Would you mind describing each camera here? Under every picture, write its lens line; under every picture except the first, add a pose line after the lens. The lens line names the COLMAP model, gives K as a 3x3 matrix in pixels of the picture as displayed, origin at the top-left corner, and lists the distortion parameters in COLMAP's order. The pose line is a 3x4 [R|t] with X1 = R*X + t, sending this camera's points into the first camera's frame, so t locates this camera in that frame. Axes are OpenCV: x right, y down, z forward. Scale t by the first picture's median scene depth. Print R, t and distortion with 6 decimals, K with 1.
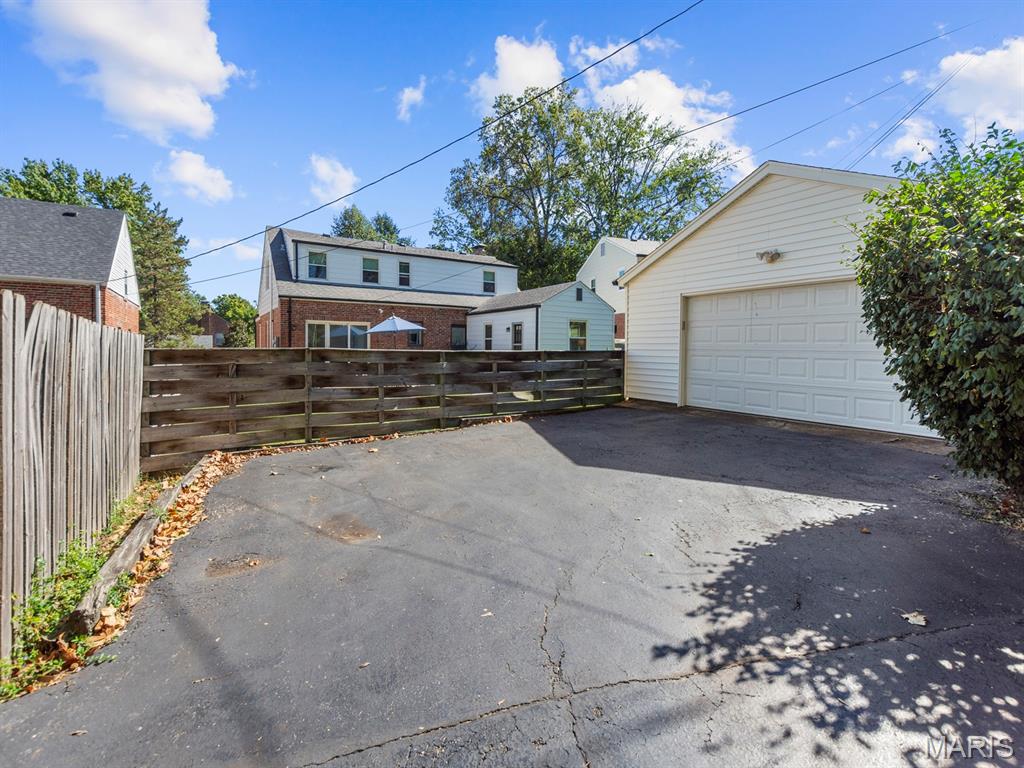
lens RADIAL K [[457.1, 0, 509.8], [0, 457.1, 345.0], [0, 0, 1]] dist [0.001836, 0.000100]
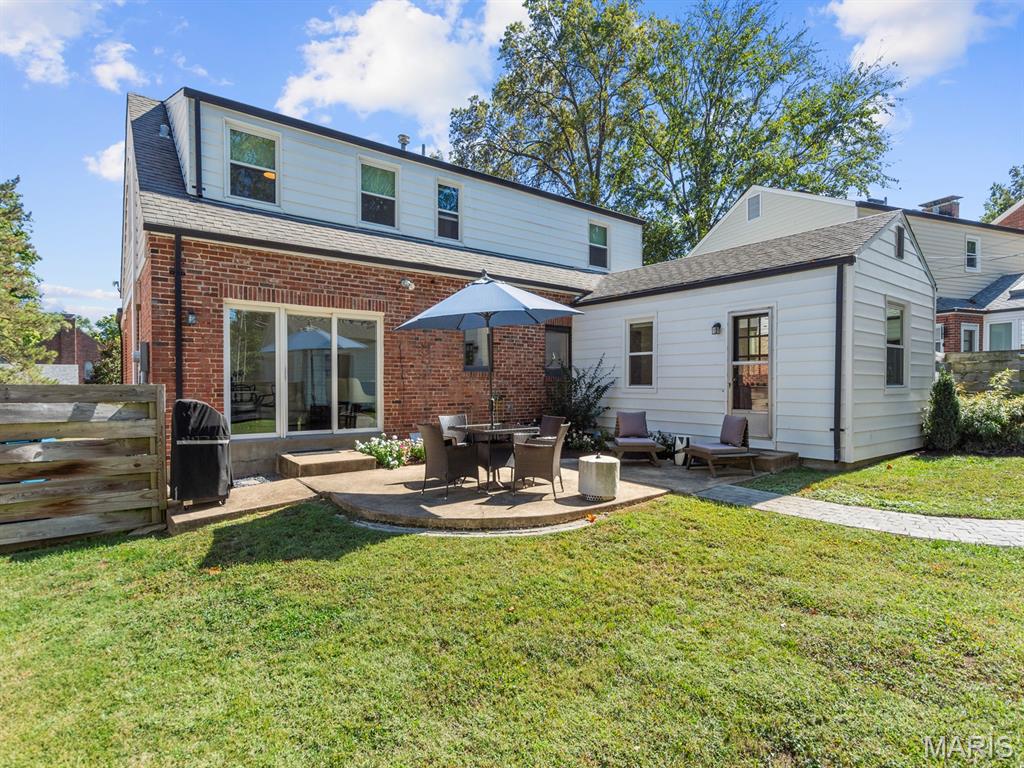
lens RADIAL K [[536.8, 0, 512.1], [0, 536.8, 386.2], [0, 0, 1]] dist [-0.007027, -0.000843]
pose [[0.997335, -0.007977, 0.072523, -0.218709], [0.007115, 0.999901, 0.012131, 0.011507], [-0.072613, -0.011582, 0.997293, 0.489390]]
